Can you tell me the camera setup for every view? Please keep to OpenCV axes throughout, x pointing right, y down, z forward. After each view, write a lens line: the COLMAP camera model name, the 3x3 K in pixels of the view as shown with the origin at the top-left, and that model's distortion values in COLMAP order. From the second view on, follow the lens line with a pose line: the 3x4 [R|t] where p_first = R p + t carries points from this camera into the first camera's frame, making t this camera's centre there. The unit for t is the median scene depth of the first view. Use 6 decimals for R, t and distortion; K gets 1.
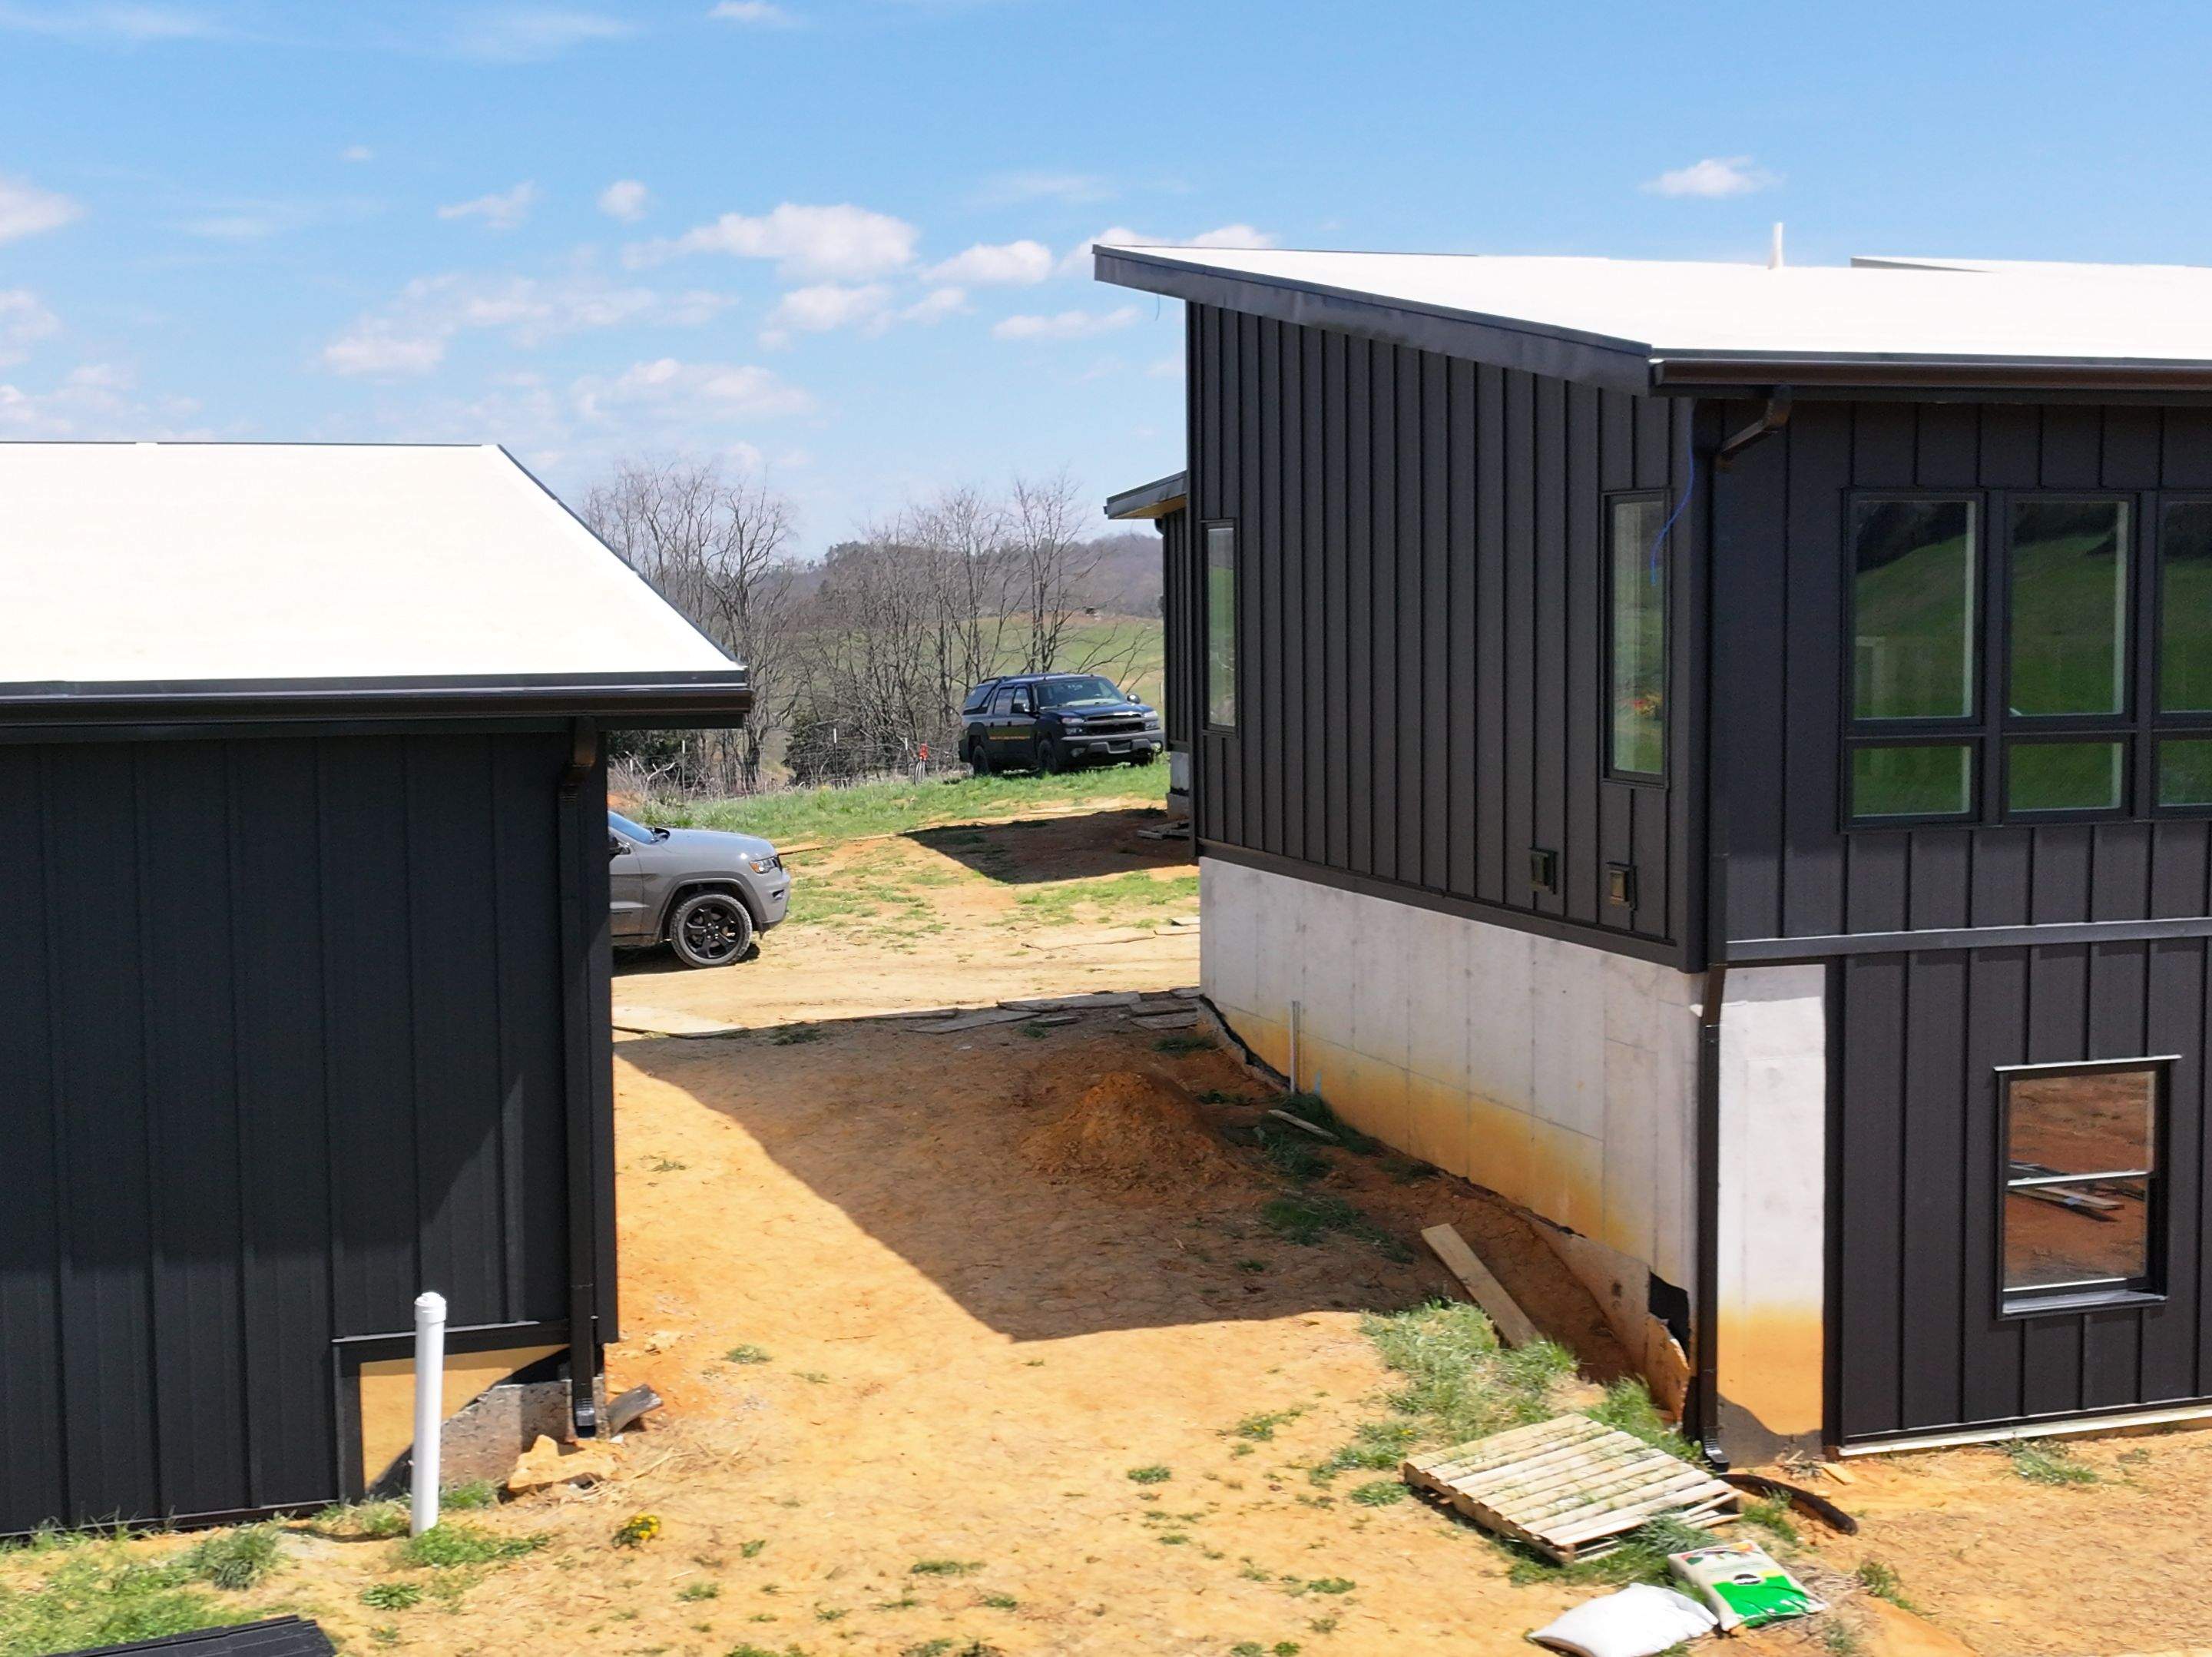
lens RADIAL K [[2968.5, 0, 1108.9], [0, 2968.5, 846.7], [0, 0, 1]] dist [0.012239, 0.000000]
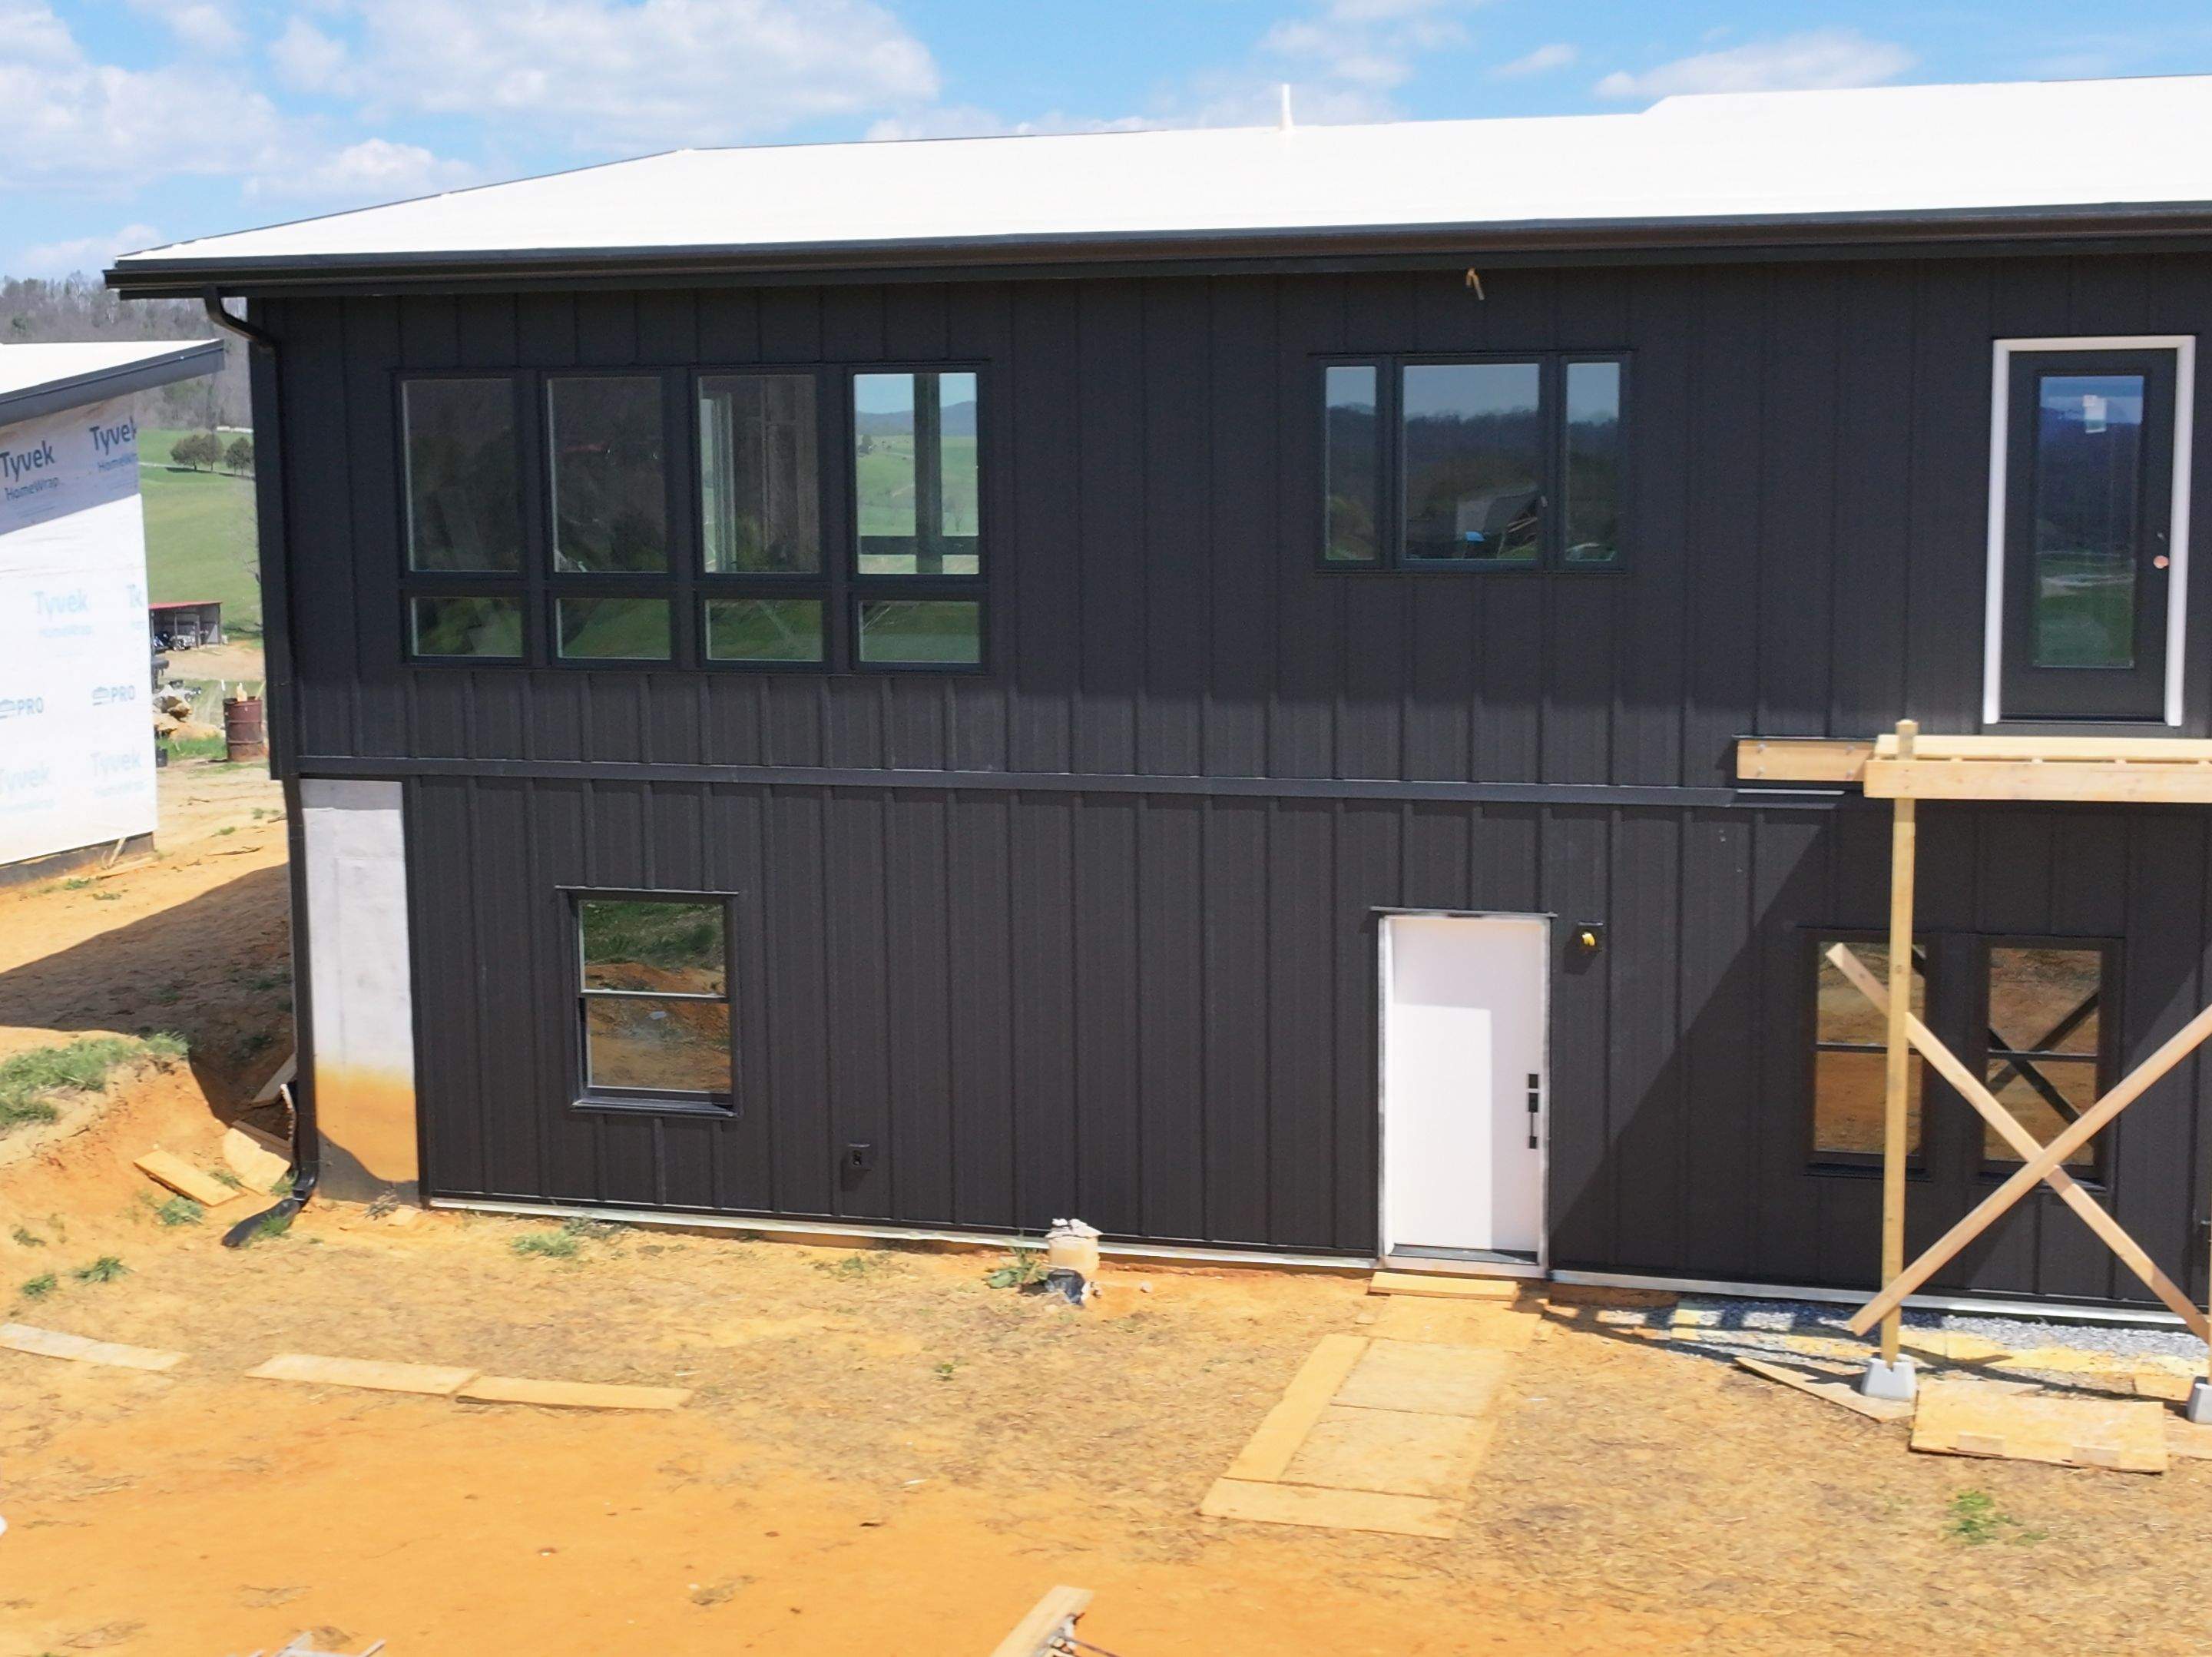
lens RADIAL K [[2968.5, 0, 1087.3], [0, 2968.5, 825.1], [0, 0, 1]] dist [0.012239, 0.000000]
pose [[0.828169, 0.071054, -0.555956, 1.097243], [-0.045574, 0.997184, 0.059557, -0.024786], [0.558622, -0.023986, 0.829076, 0.183233]]
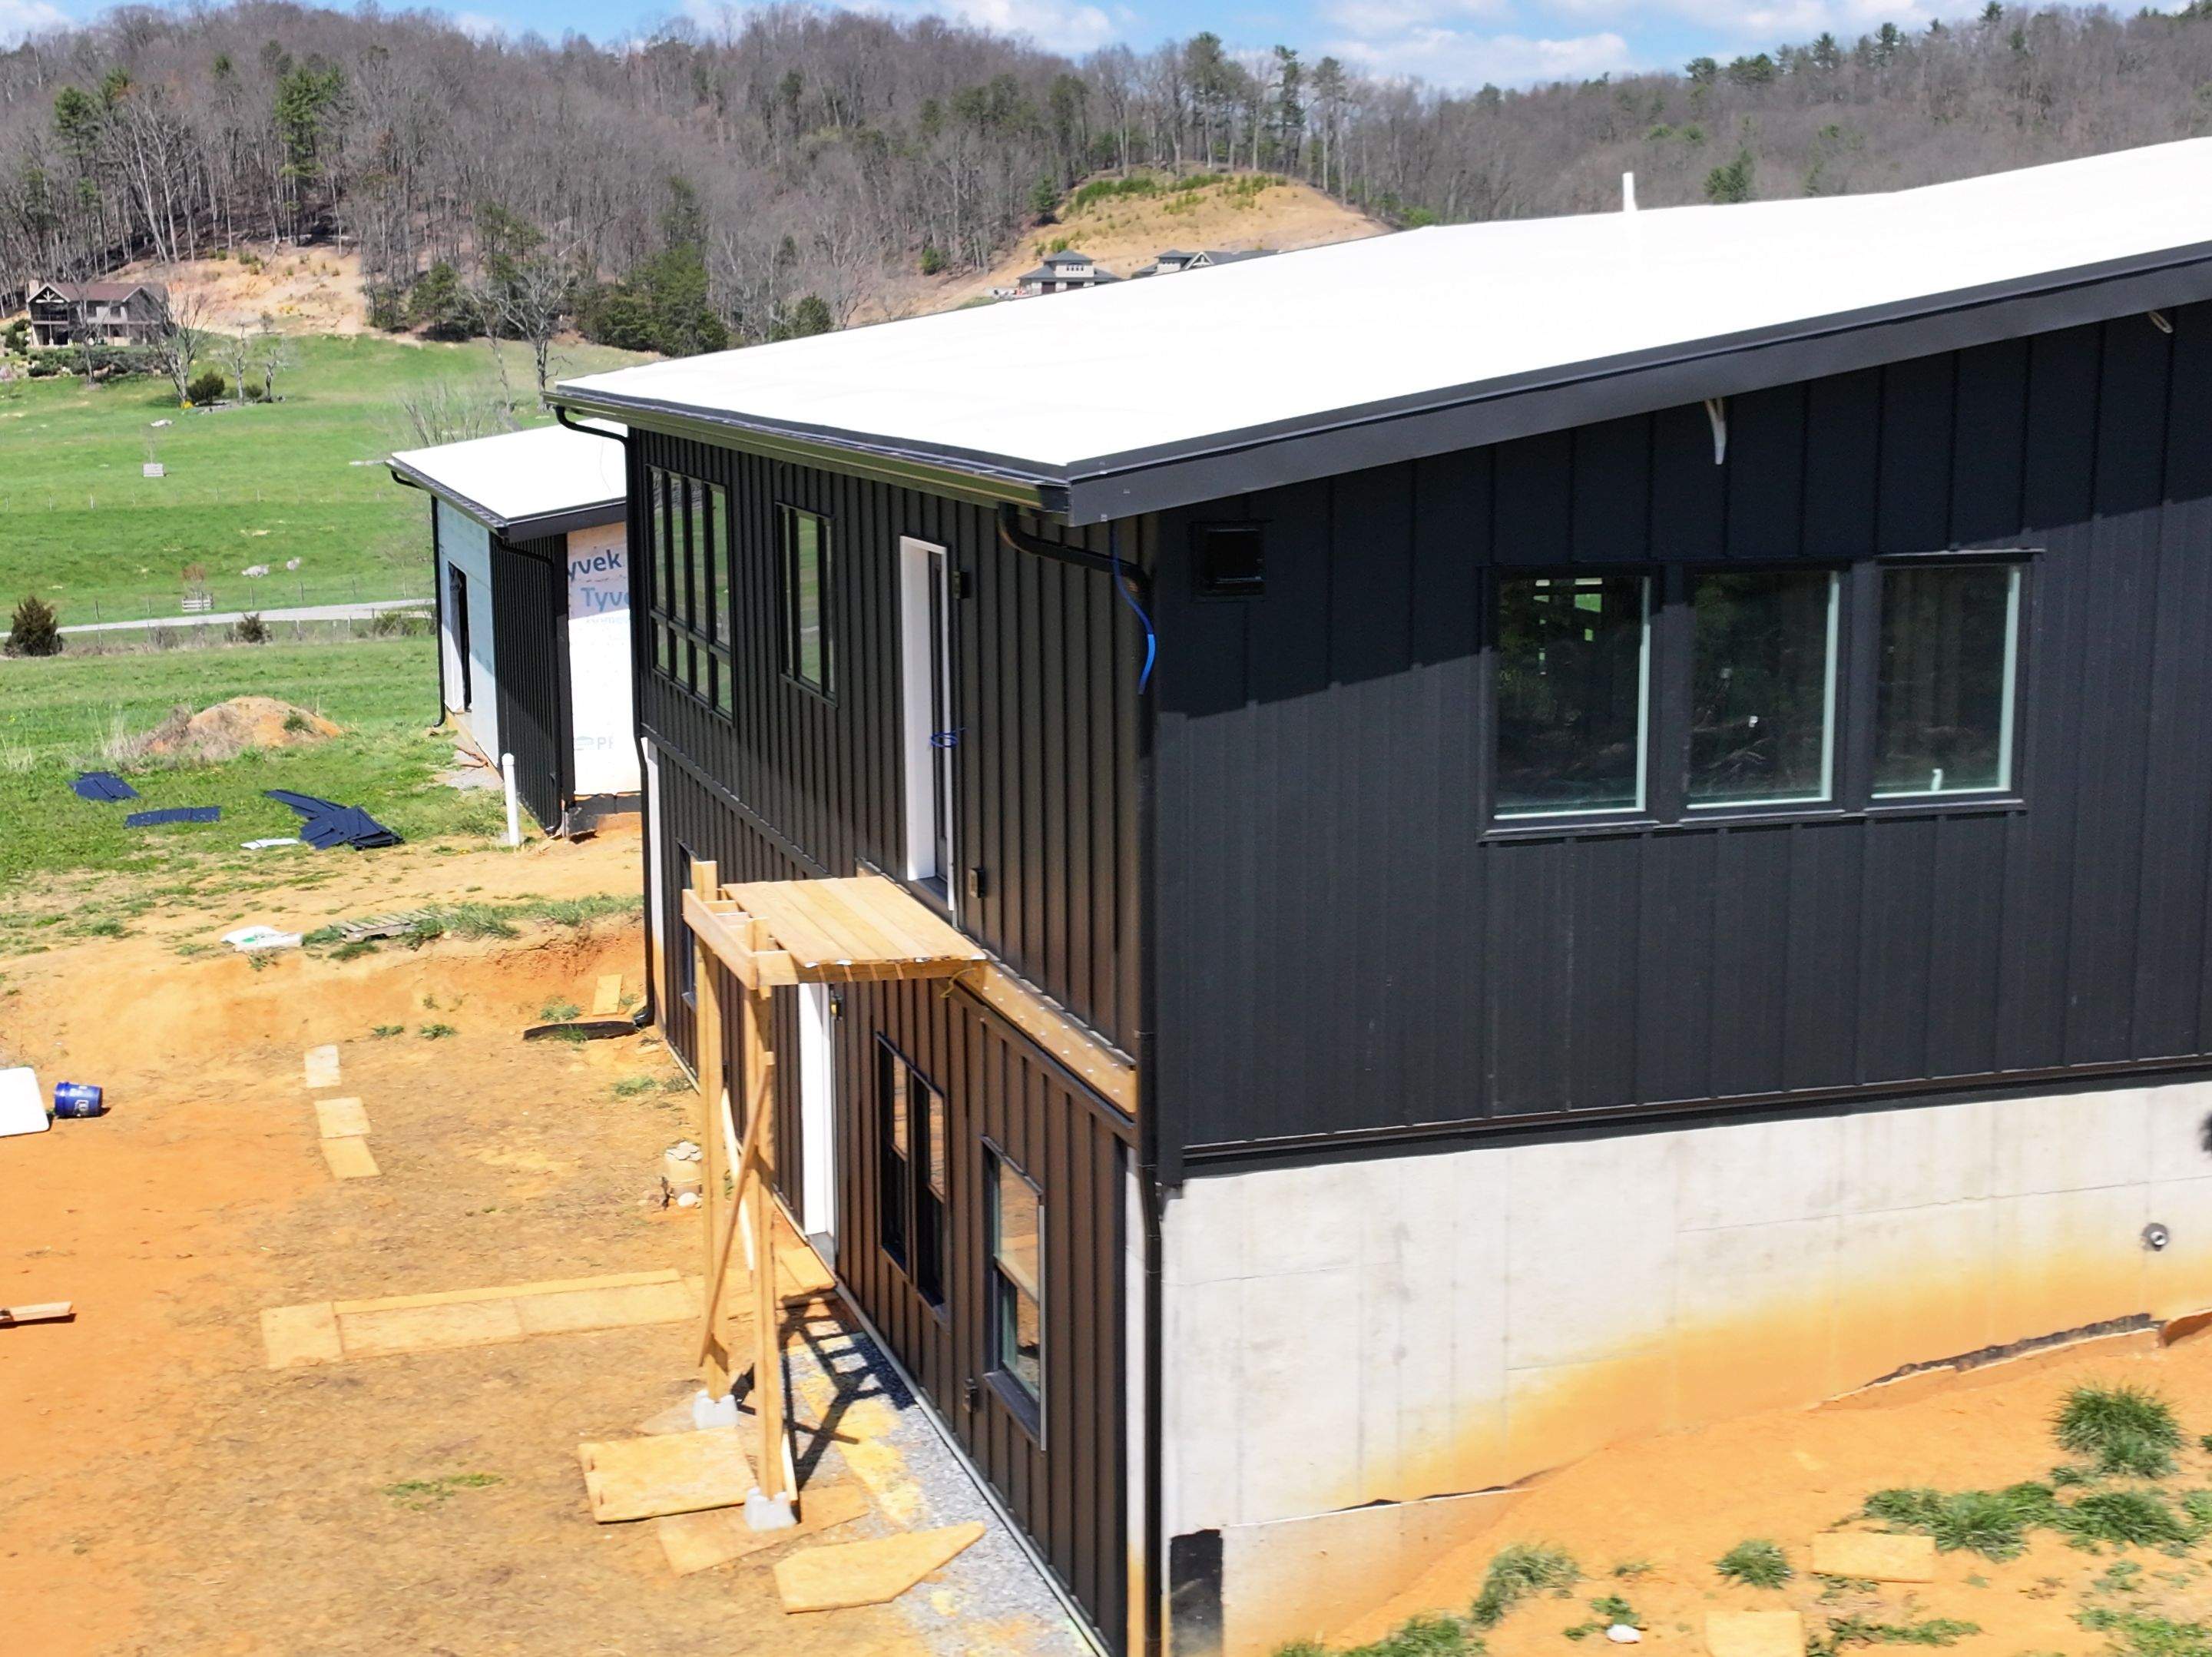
lens RADIAL K [[2968.5, 0, 1099.9], [0, 2968.5, 833.1], [0, 0, 1]] dist [0.012239, 0.000000]
pose [[-0.015510, 0.179264, -0.983679, 1.850622], [-0.082800, 0.980188, 0.179934, -0.229472], [0.996445, 0.084240, -0.000359, 1.232876]]
